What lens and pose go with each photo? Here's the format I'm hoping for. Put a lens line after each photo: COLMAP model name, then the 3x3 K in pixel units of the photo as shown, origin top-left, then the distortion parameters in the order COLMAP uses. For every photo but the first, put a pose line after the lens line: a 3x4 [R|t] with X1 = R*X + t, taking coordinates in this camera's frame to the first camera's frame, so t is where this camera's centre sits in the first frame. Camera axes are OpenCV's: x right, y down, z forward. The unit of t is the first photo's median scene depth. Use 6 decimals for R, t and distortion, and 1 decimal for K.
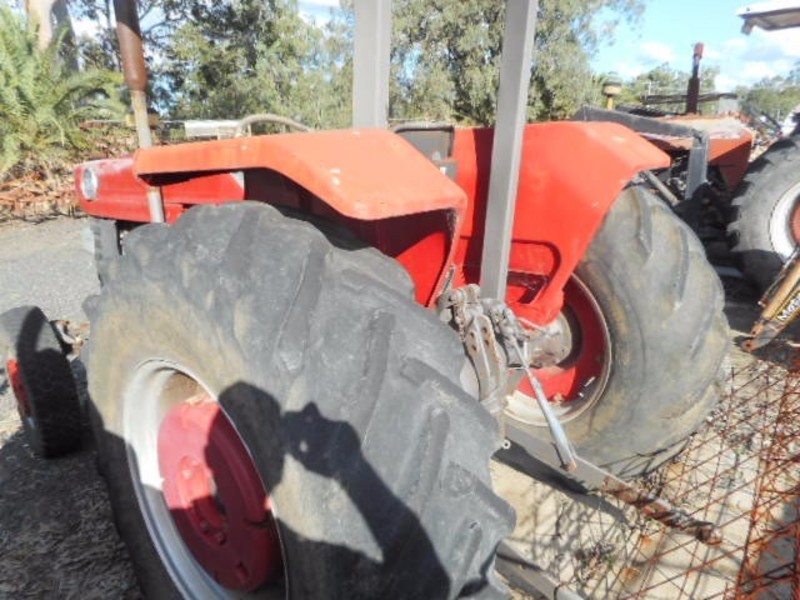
lens RADIAL K [[623.8, 0, 411.0], [0, 623.8, 306.7], [0, 0, 1]] dist [0.013265, 0.000545]
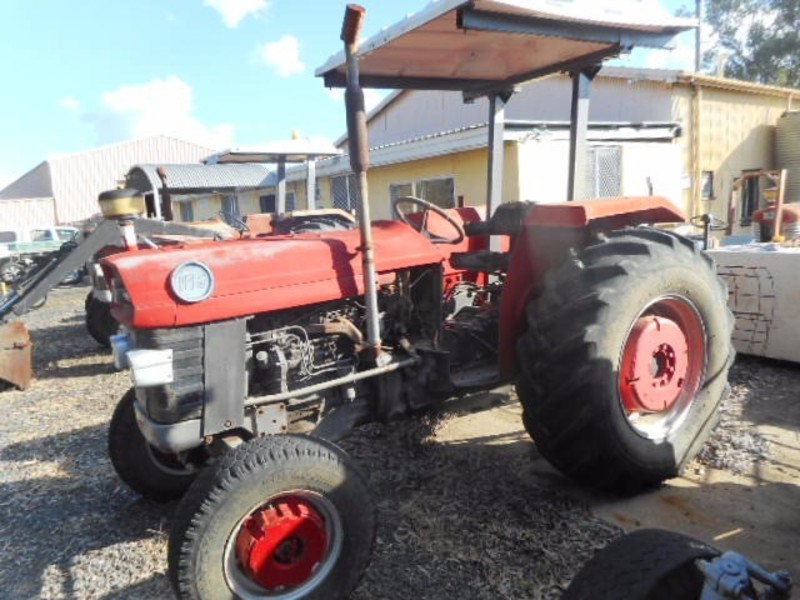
lens RADIAL K [[611.2, 0, 398.6], [0, 611.2, 302.3], [0, 0, 1]] dist [0.033617, -0.004723]
pose [[0.285262, -0.152327, 0.946268, -0.305613], [0.307699, 0.949584, 0.060102, -0.036980], [-0.907715, 0.274021, 0.317751, 0.142361]]
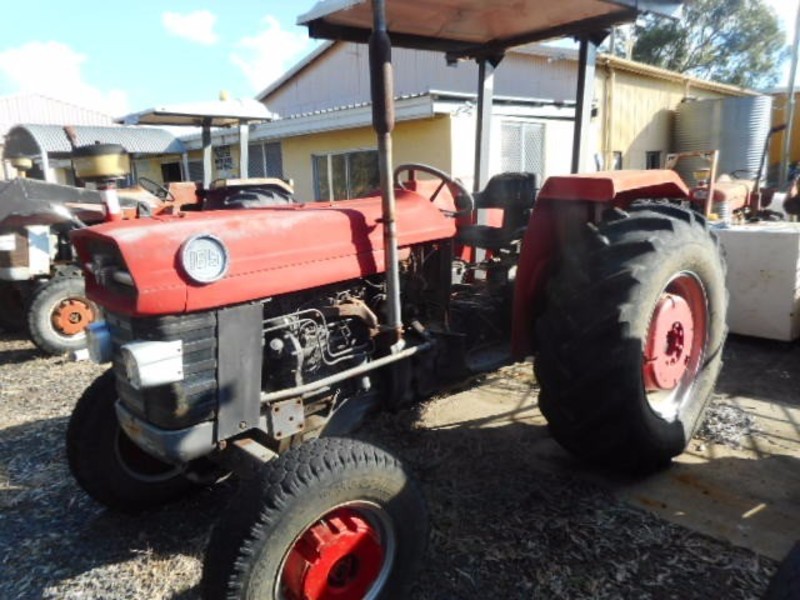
lens RADIAL K [[611.5, 0, 400.0], [0, 611.5, 300.0], [0, 0, 1]] dist [0.025605, -0.006363]
pose [[0.121633, -0.189485, 0.974321, -0.291905], [0.297275, 0.943504, 0.146380, -0.049869], [-0.947013, 0.271837, 0.171090, 0.189455]]
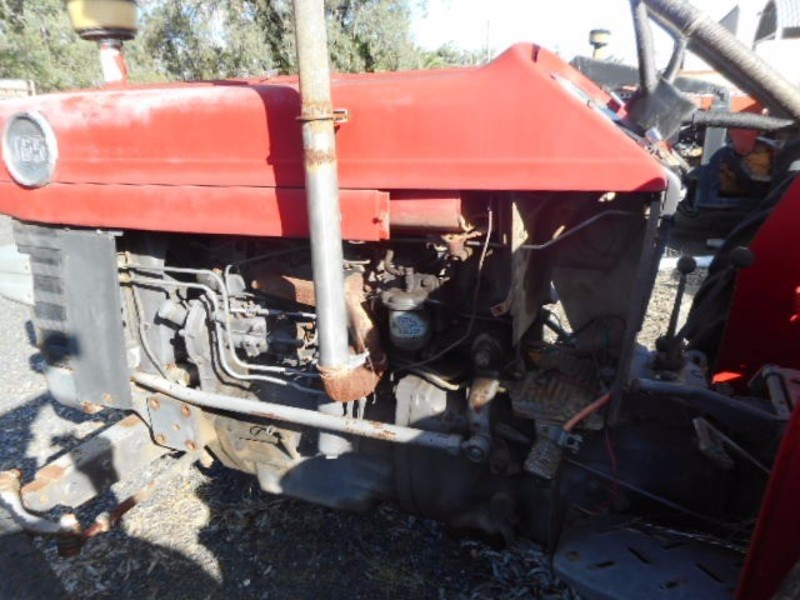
lens RADIAL K [[611.5, 0, 400.0], [0, 611.5, 300.0], [0, 0, 1]] dist [0.025605, -0.006363]
pose [[0.949934, -0.084274, 0.300873, -0.107774], [0.074226, 0.996239, 0.044694, -0.024409], [-0.303508, -0.020124, 0.952616, 0.136051]]
